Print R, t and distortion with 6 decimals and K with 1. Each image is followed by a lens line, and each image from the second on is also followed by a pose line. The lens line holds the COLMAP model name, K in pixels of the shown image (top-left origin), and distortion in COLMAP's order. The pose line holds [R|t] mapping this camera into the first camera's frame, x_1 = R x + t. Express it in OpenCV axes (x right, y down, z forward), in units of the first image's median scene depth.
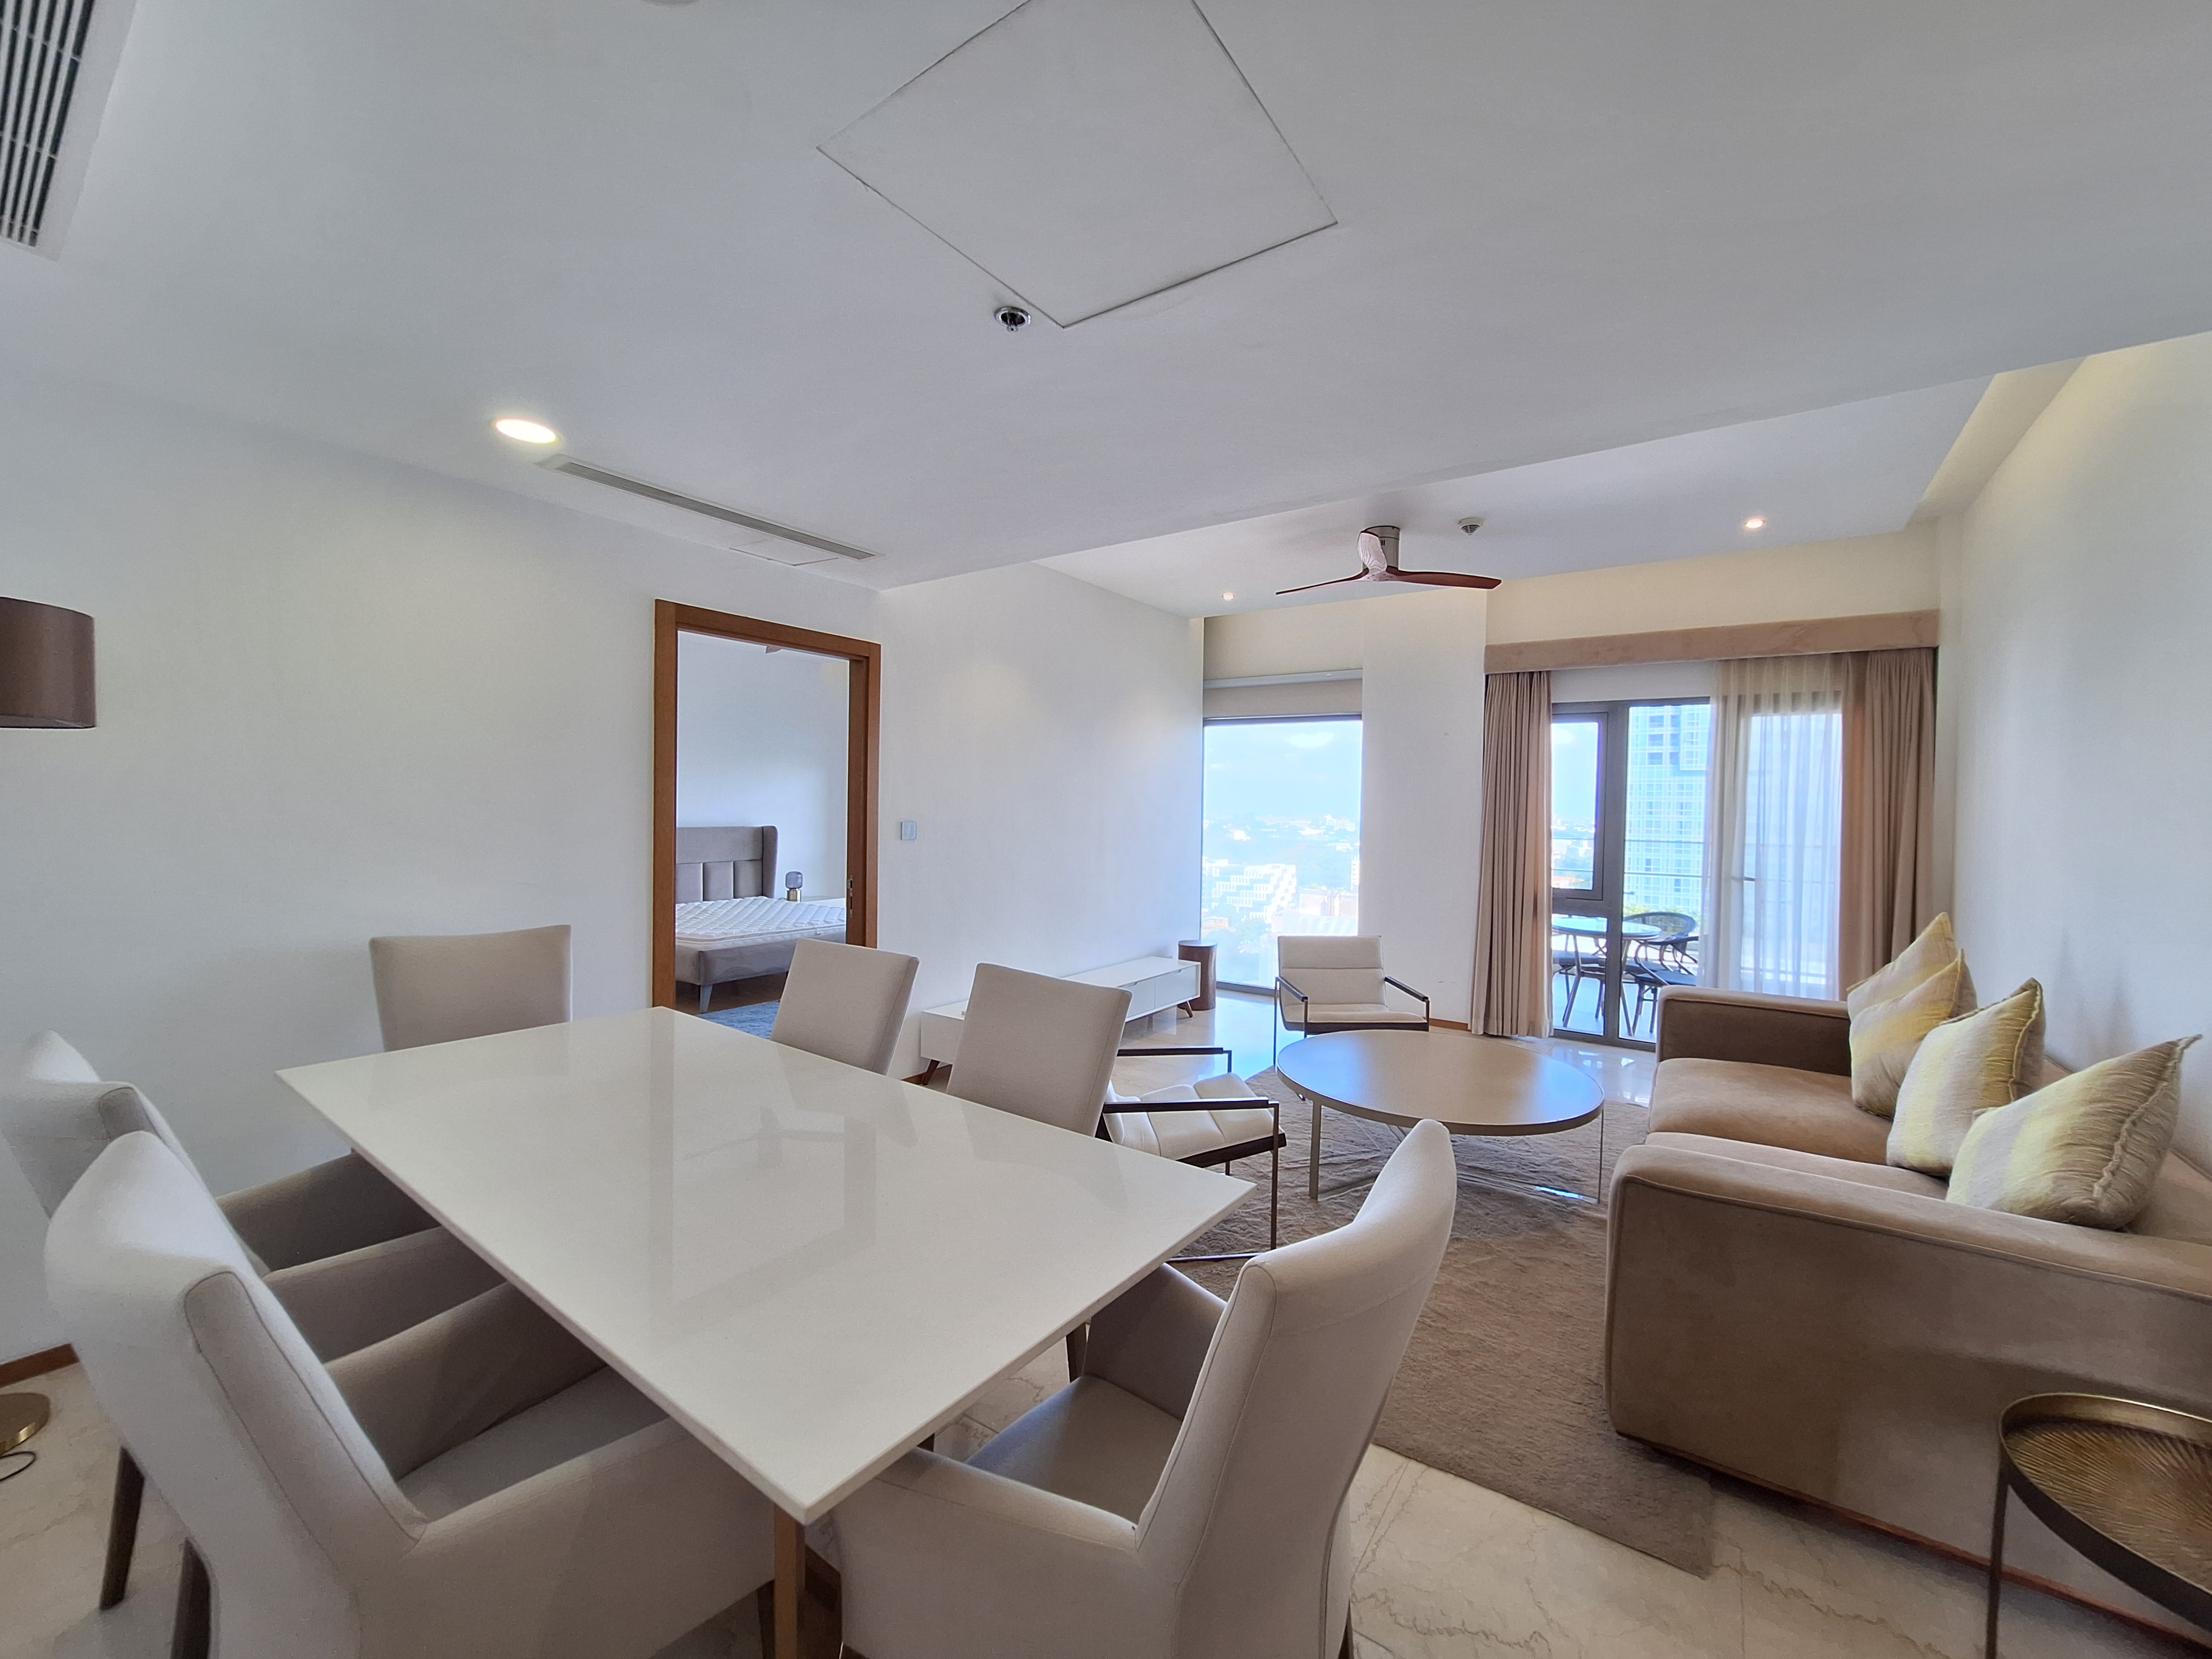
lens RADIAL K [[884.2, 0, 1110.3], [0, 884.2, 823.3], [0, 0, 1]] dist [0.002711, 0.000511]
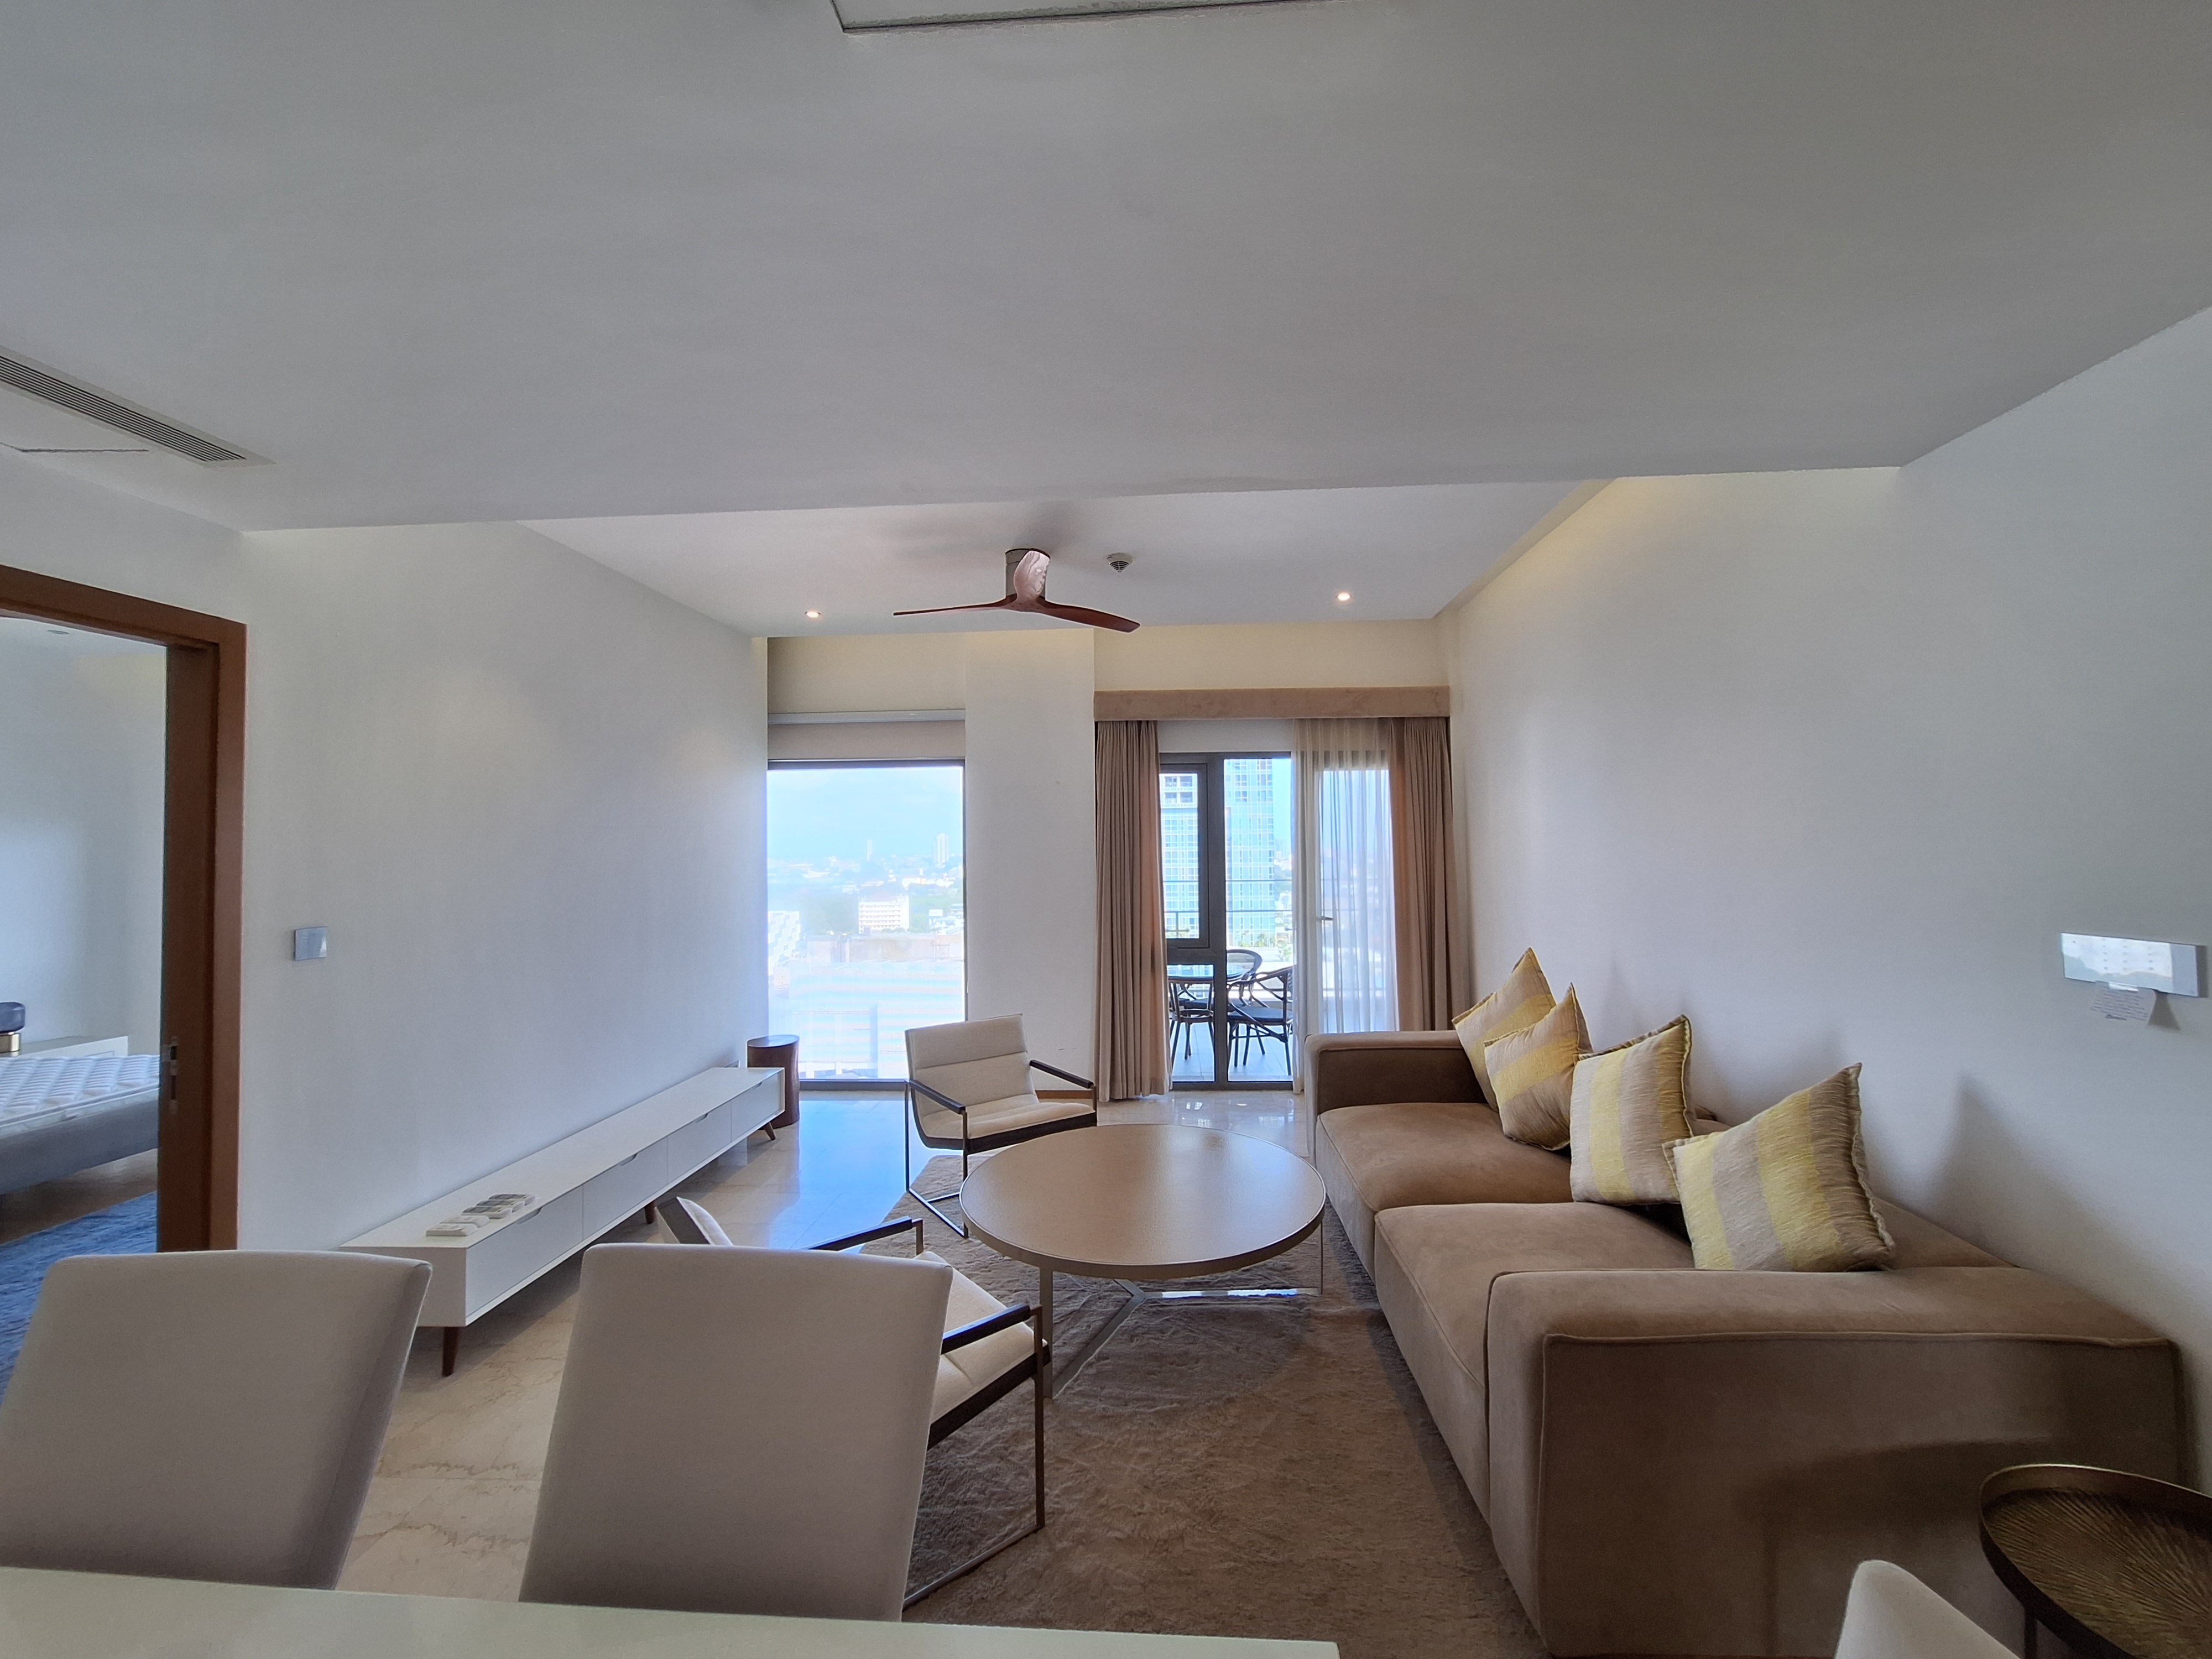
lens RADIAL K [[884.2, 0, 1111.7], [0, 884.2, 821.2], [0, 0, 1]] dist [0.002711, 0.000511]
pose [[0.848726, -0.016538, 0.528574, -0.081727], [0.040985, 0.998562, -0.034568, -0.030098], [-0.527243, 0.051002, 0.848183, 0.204797]]
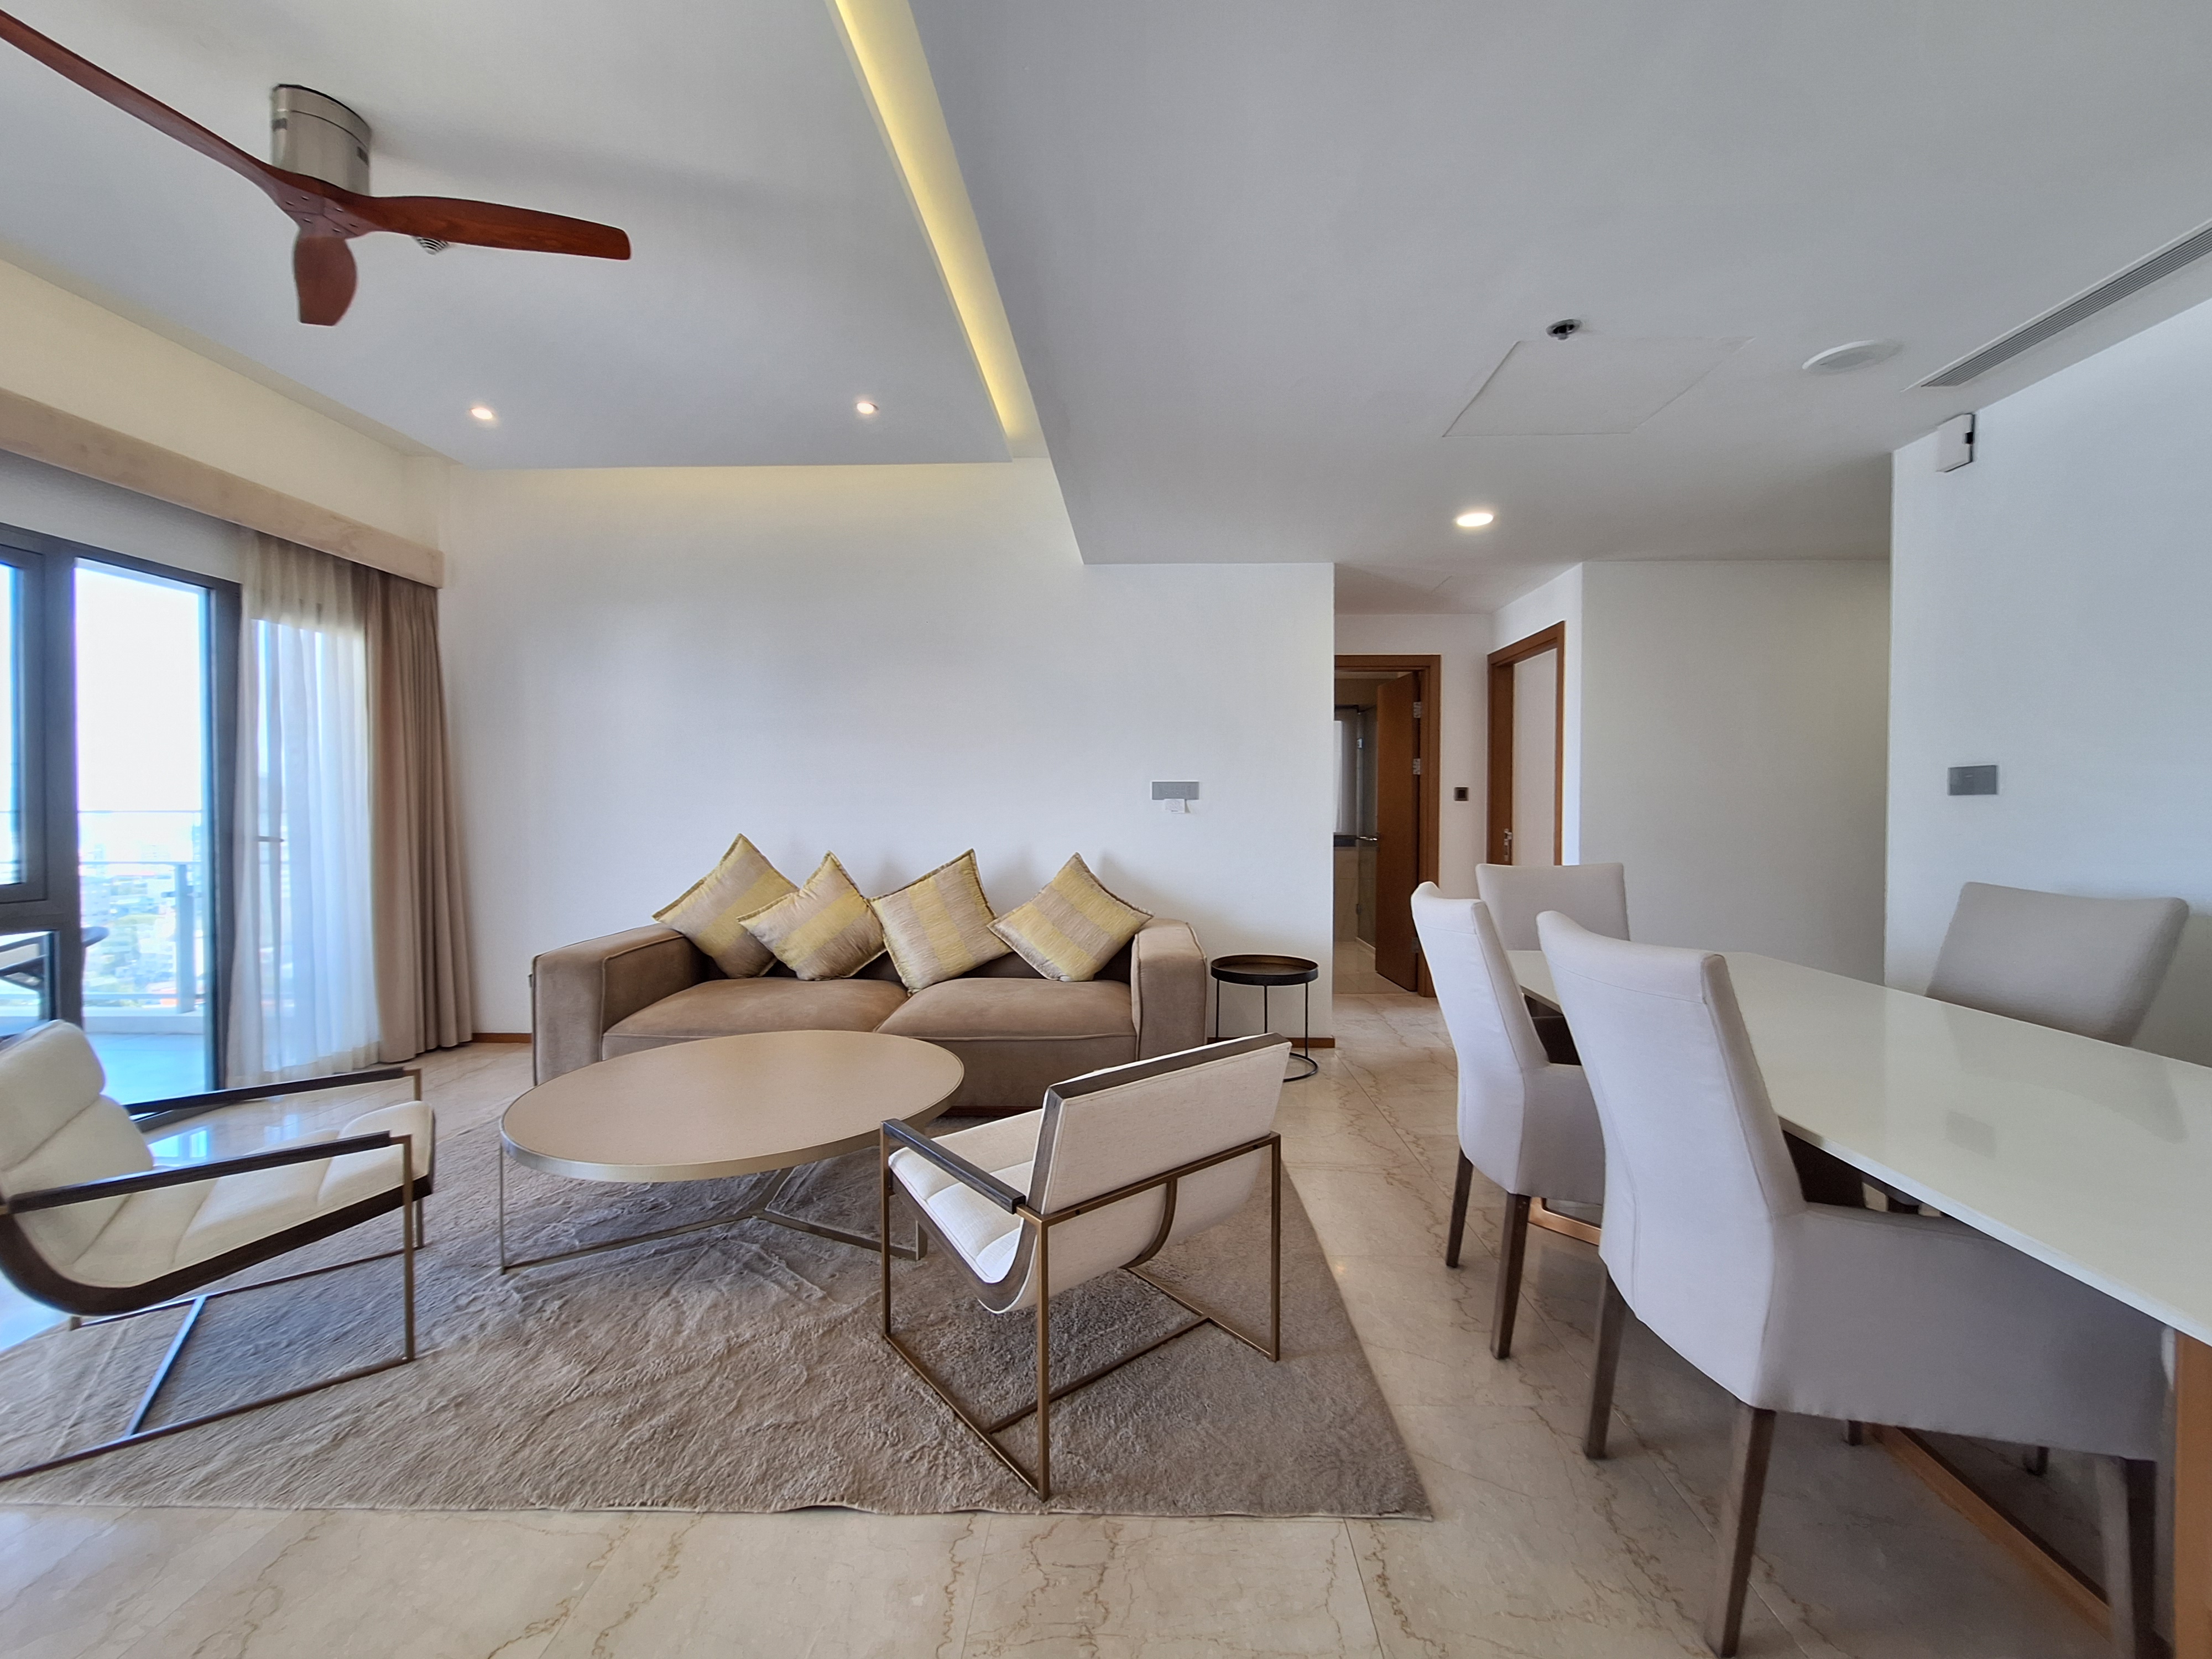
lens RADIAL K [[884.2, 0, 1114.0], [0, 884.2, 829.3], [0, 0, 1]] dist [0.002711, 0.000511]
pose [[-0.564226, -0.042421, 0.824530, -0.293357], [-0.001105, 0.998717, 0.050627, 0.015861], [-0.825619, 0.027654, -0.563549, 0.820459]]
